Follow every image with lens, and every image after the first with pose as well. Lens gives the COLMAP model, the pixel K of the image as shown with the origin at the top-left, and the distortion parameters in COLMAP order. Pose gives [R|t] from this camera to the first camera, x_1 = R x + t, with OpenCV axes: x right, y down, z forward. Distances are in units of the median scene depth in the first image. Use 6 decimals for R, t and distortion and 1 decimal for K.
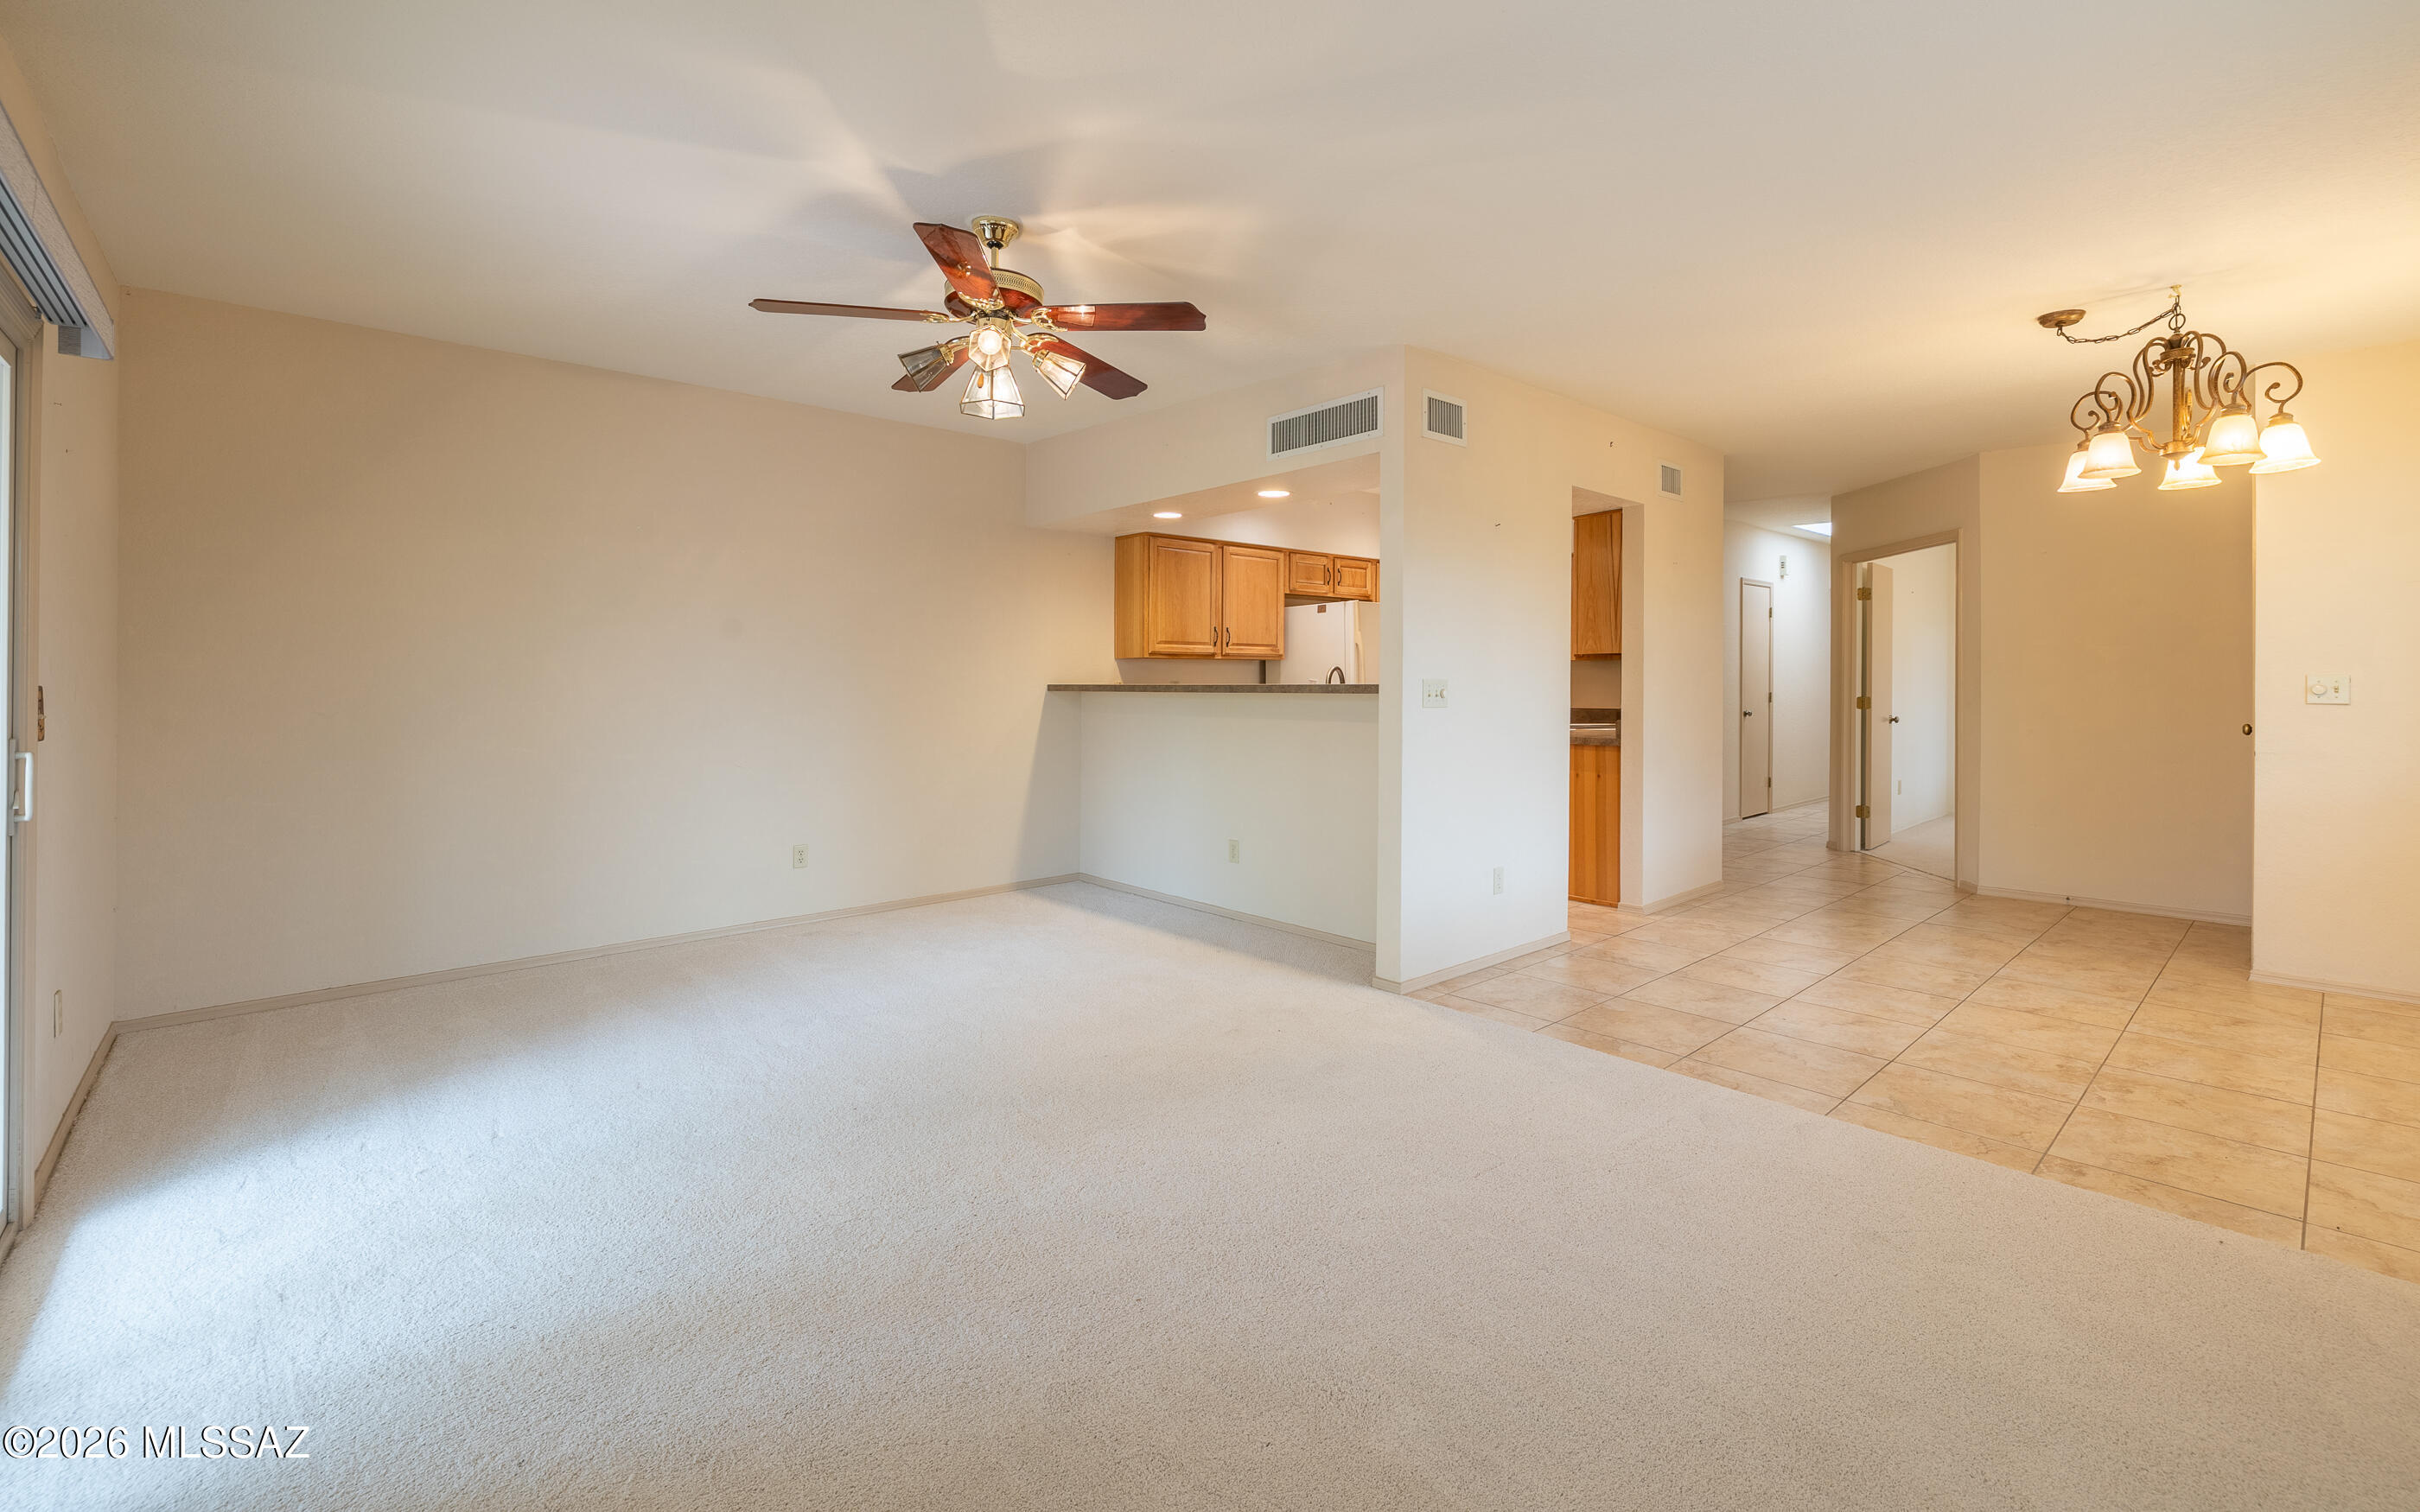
lens RADIAL K [[1031.3, 0, 1210.6], [0, 1031.3, 688.4], [0, 0, 1]] dist [-0.000711, -0.000095]
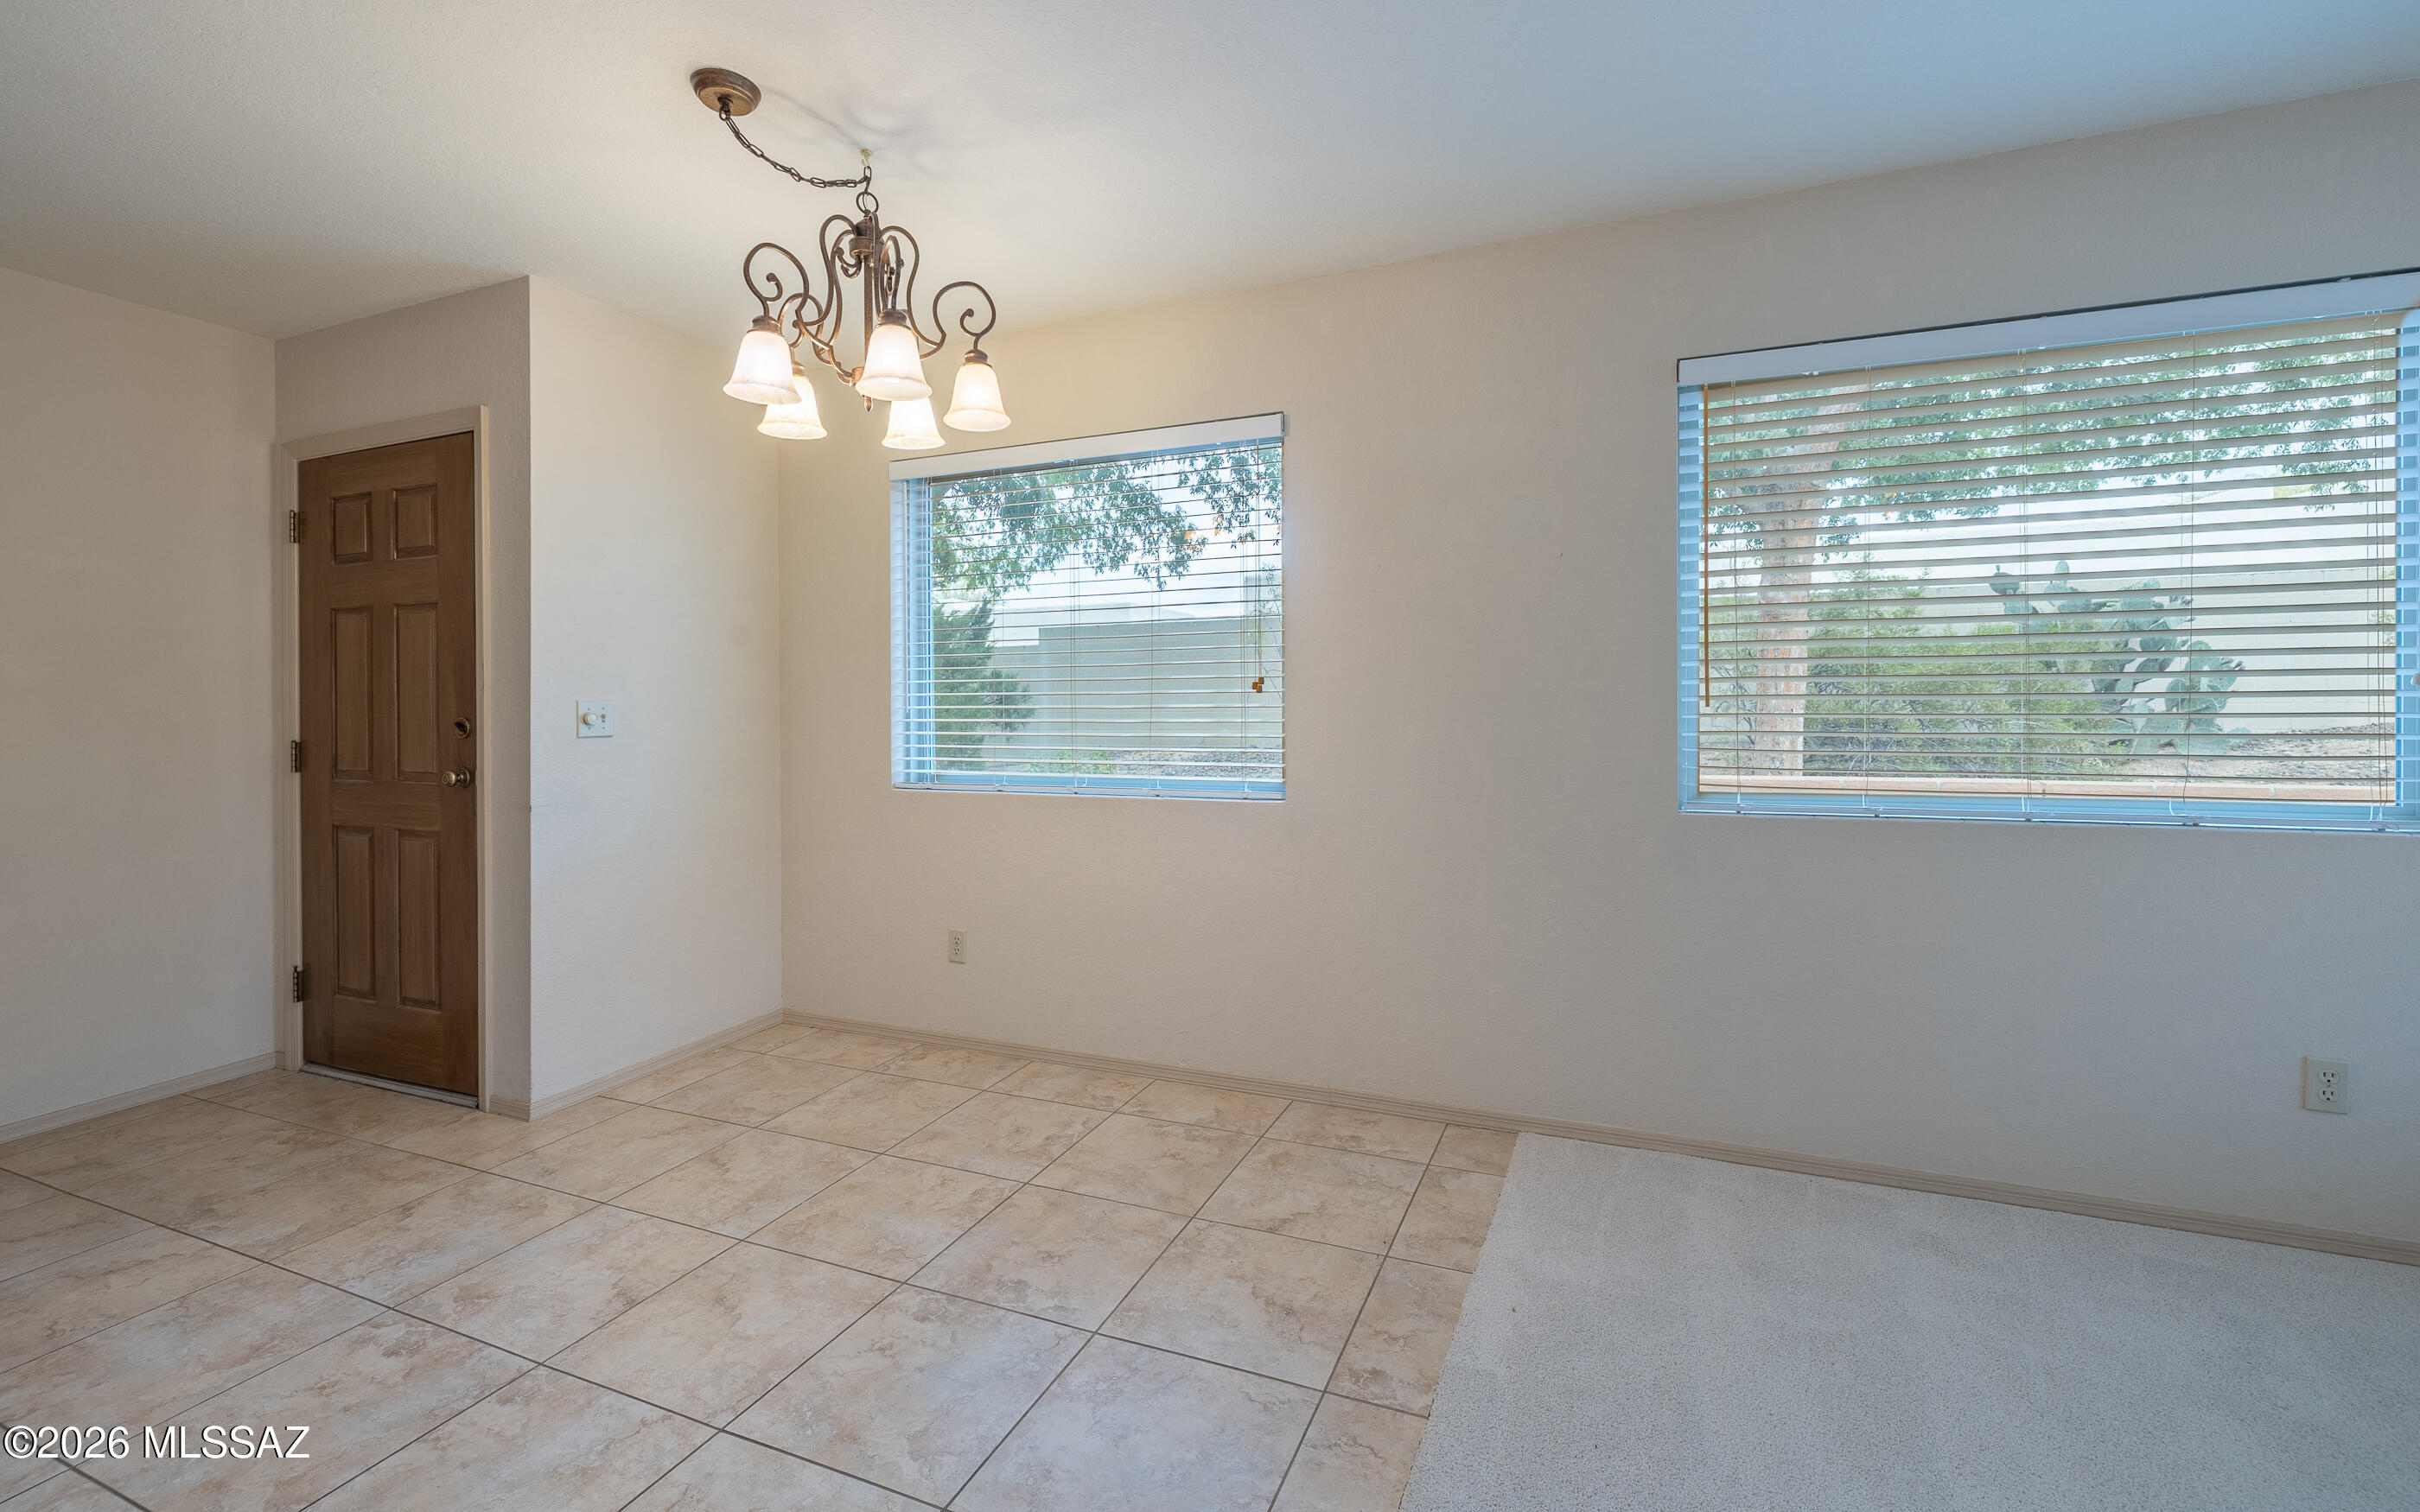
lens RADIAL K [[1031.3, 0, 1210.6], [0, 1031.3, 688.4], [0, 0, 1]] dist [-0.000711, -0.000095]
pose [[-0.423827, 0.017907, 0.905566, 0.208580], [0.027198, 0.999605, -0.007037, -0.003583], [-0.905335, 0.021647, -0.424147, 1.245560]]
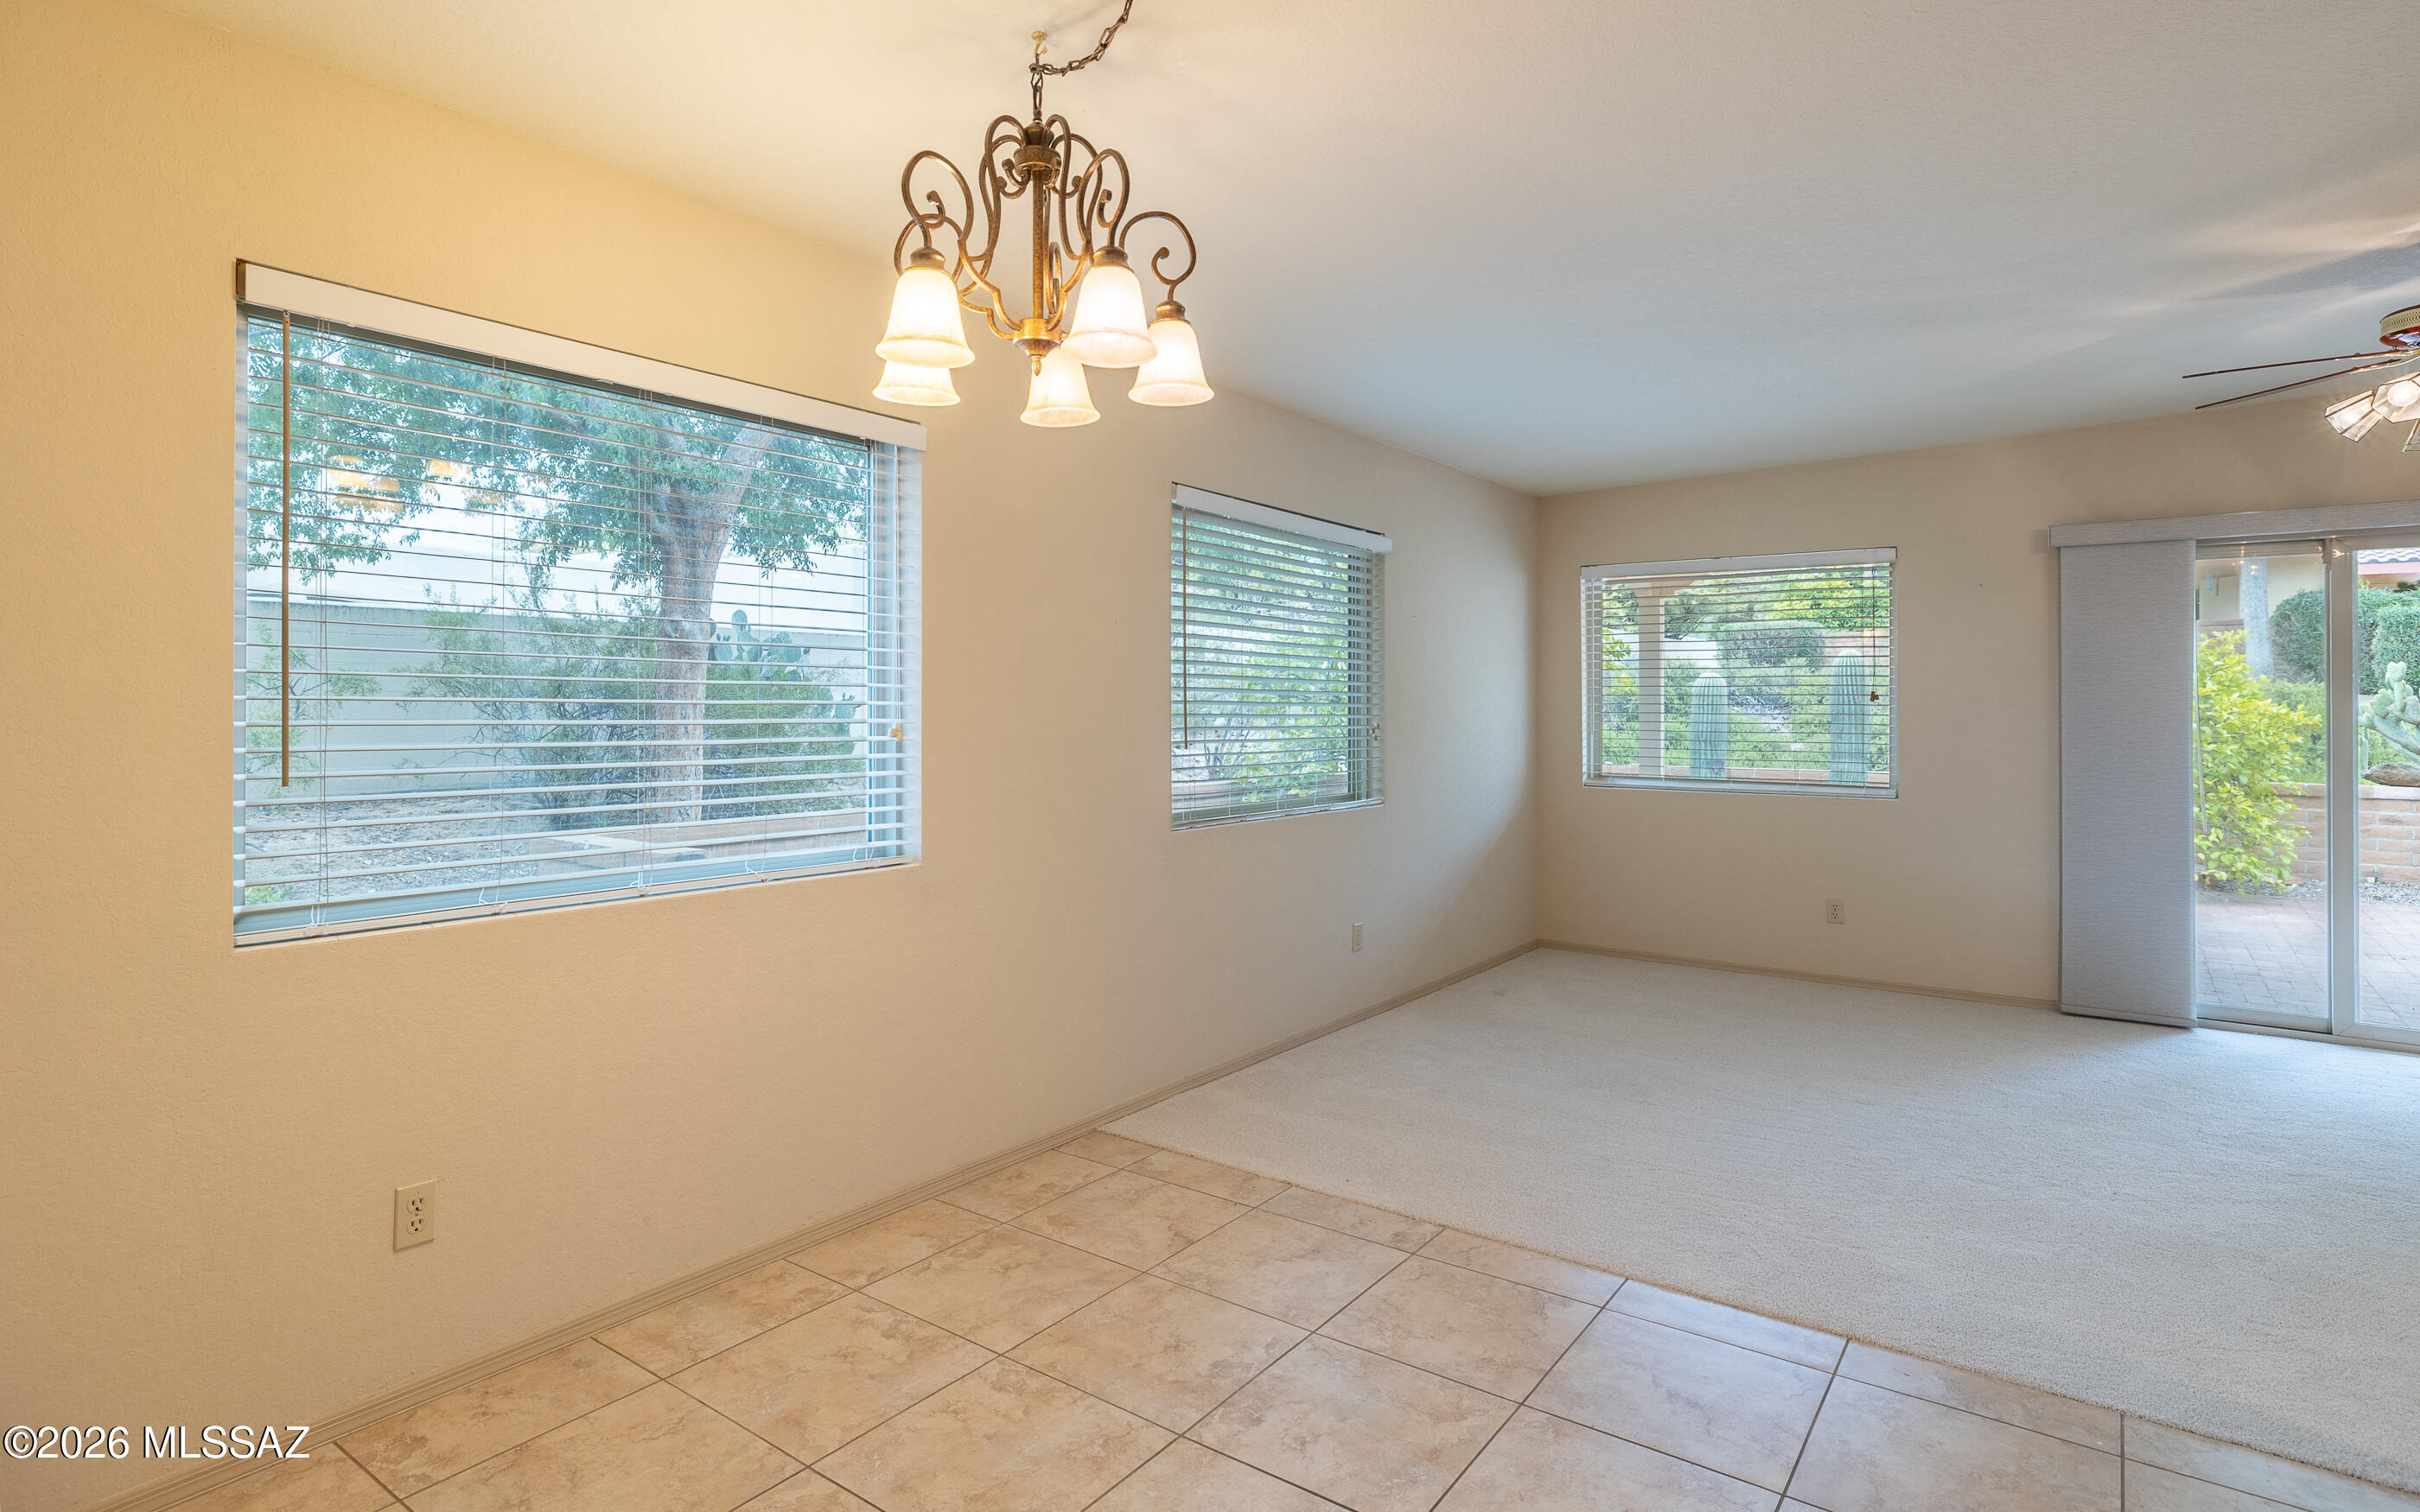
lens RADIAL K [[1224.6, 0, 1250.2], [0, 1224.6, 717.0], [0, 0, 1]] dist [0.002224, 0.000285]
pose [[-0.973983, 0.003571, -0.226592, 1.113784], [0.000086, 0.999882, 0.015387, -0.044010], [0.226620, 0.014967, -0.973868, 1.885044]]
